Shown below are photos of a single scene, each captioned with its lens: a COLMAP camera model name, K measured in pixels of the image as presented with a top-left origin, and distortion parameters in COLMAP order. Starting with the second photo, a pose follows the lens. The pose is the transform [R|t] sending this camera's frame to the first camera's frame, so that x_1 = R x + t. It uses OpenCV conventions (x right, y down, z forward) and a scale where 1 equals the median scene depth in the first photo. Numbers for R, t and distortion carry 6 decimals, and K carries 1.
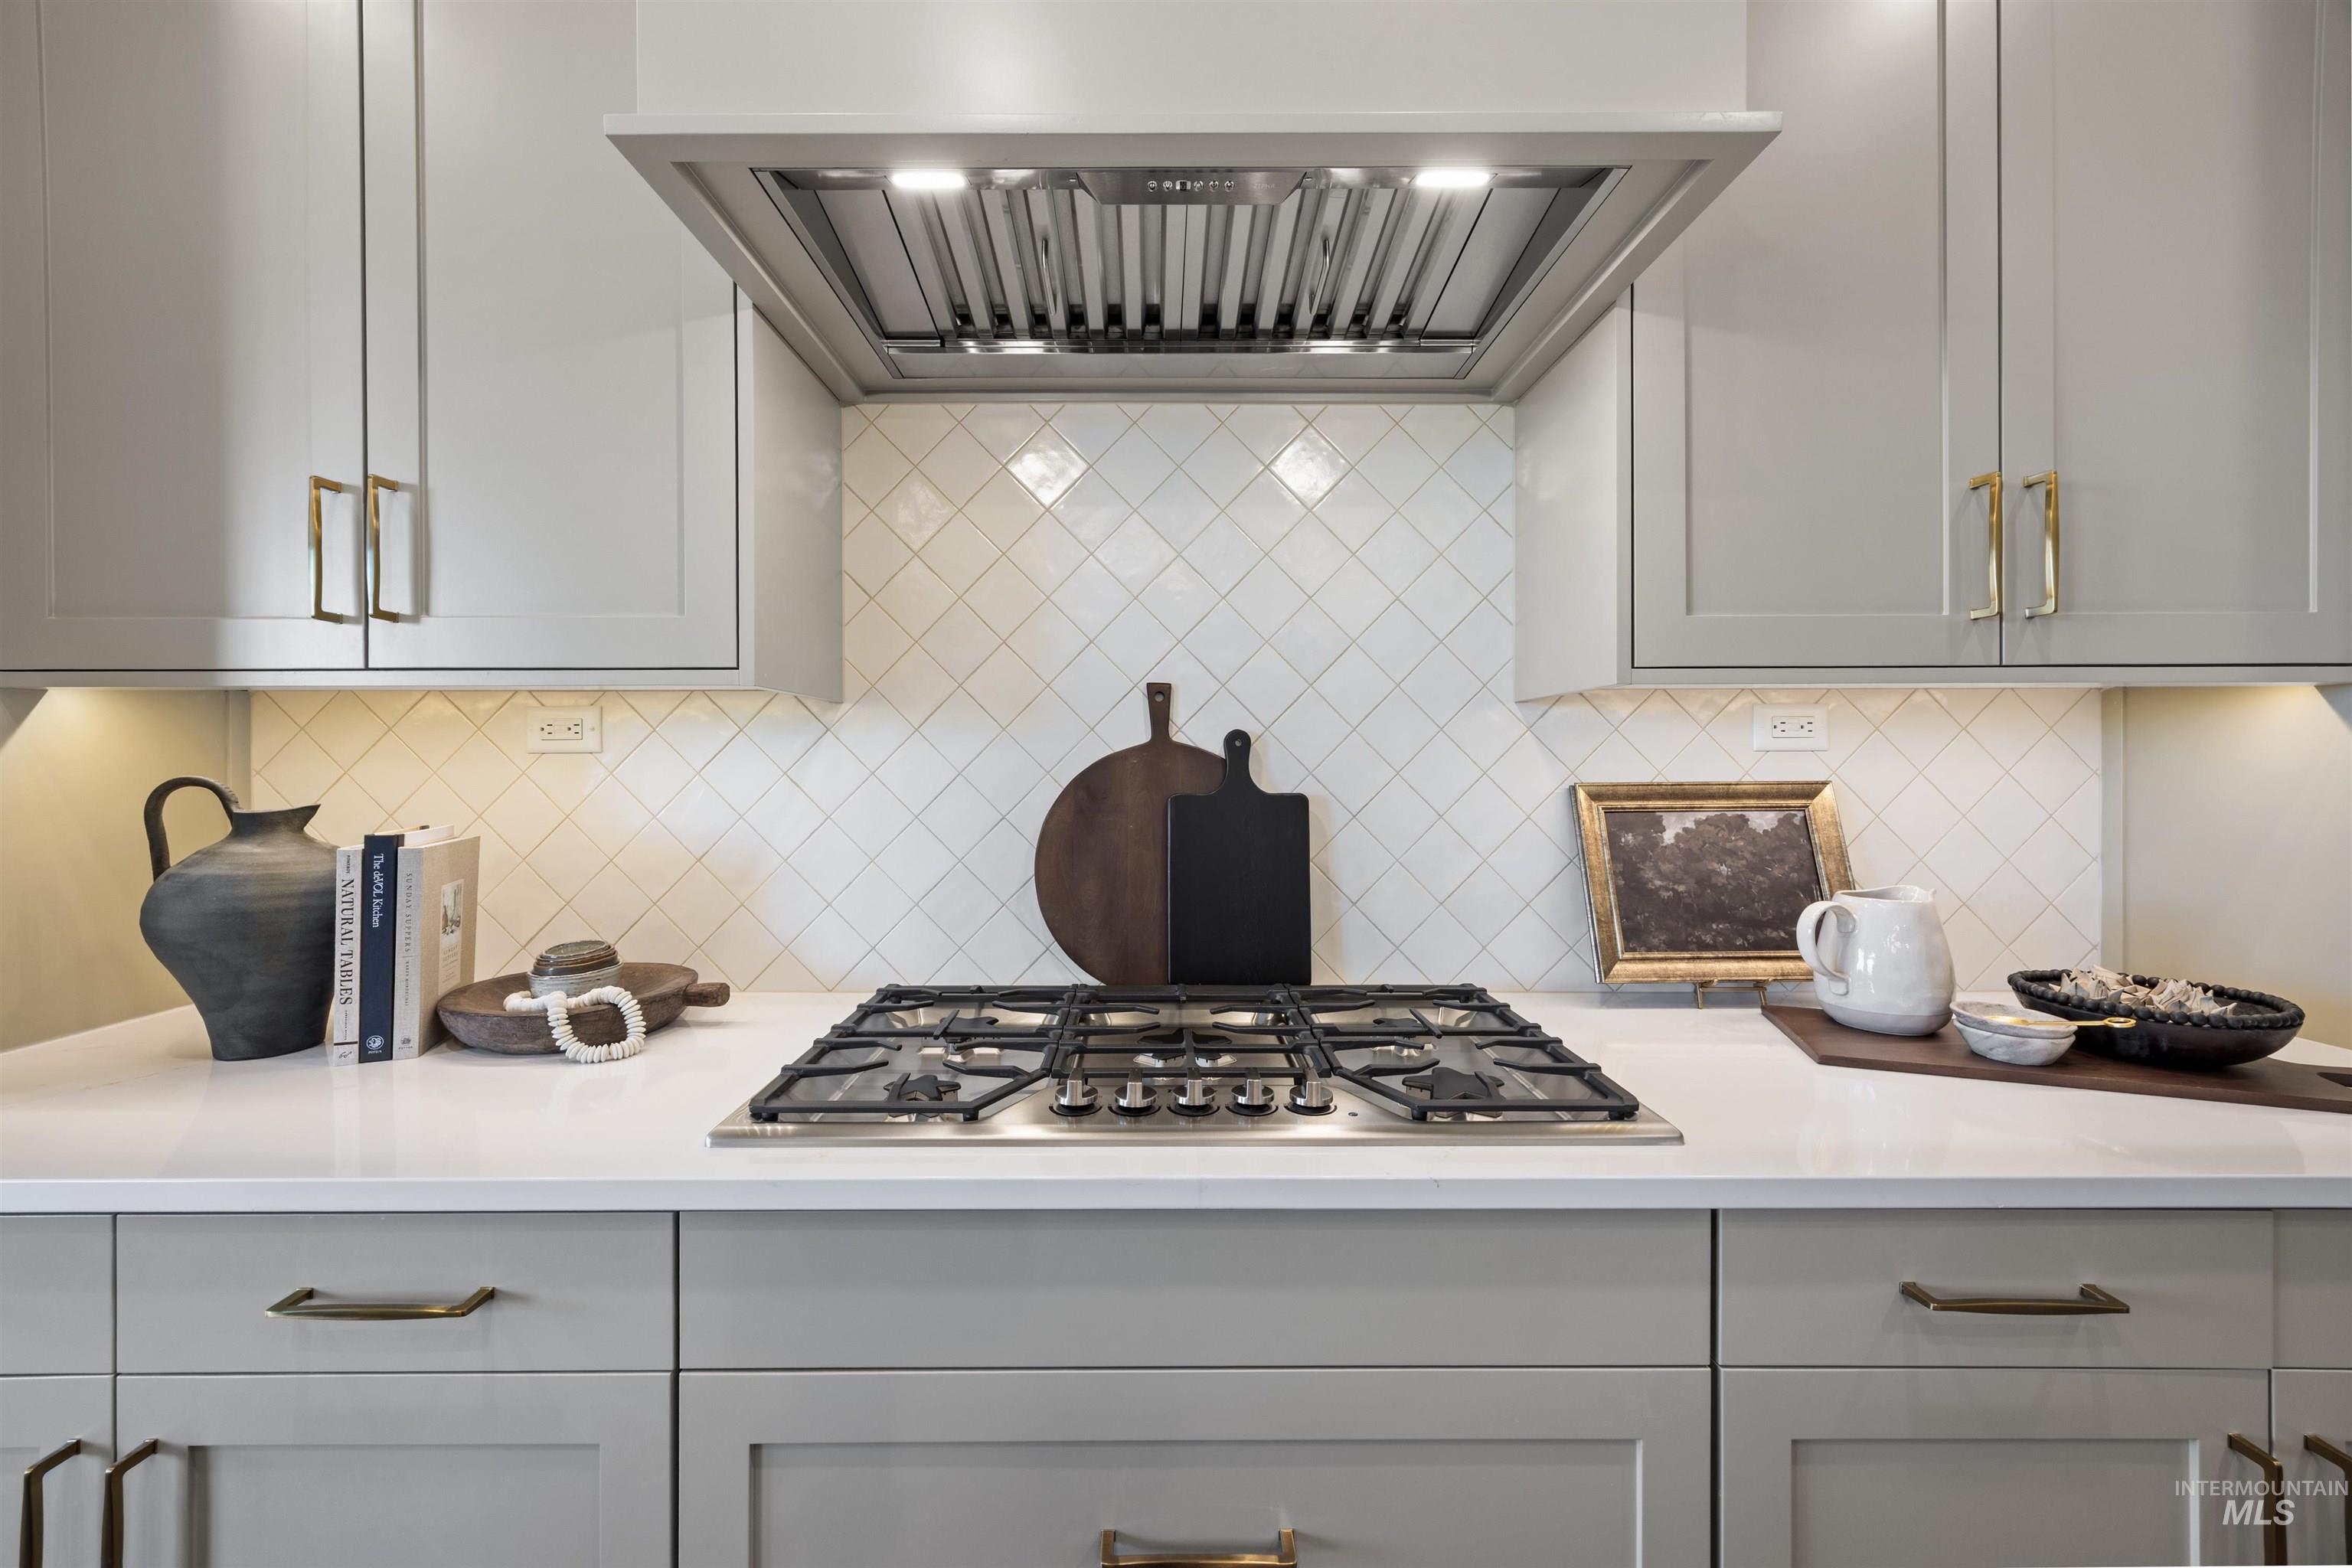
lens RADIAL K [[897.7, 0, 1180.3], [0, 897.7, 775.5], [0, 0, 1]] dist [-0.003616, -0.000159]
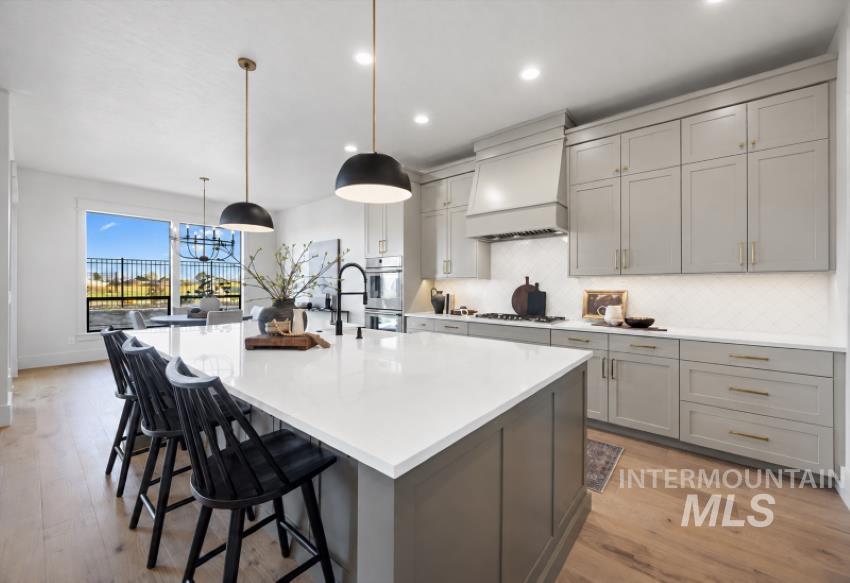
lens RADIAL K [[335.3, 0, 425.0], [0, 335.3, 288.1], [0, 0, 1]] dist [0.000023, 0.000002]
pose [[0.769155, 0.006246, -0.639031, 1.329121], [-0.005503, 0.999980, 0.003151, -0.010086], [0.639038, 0.001093, 0.769174, -2.058308]]
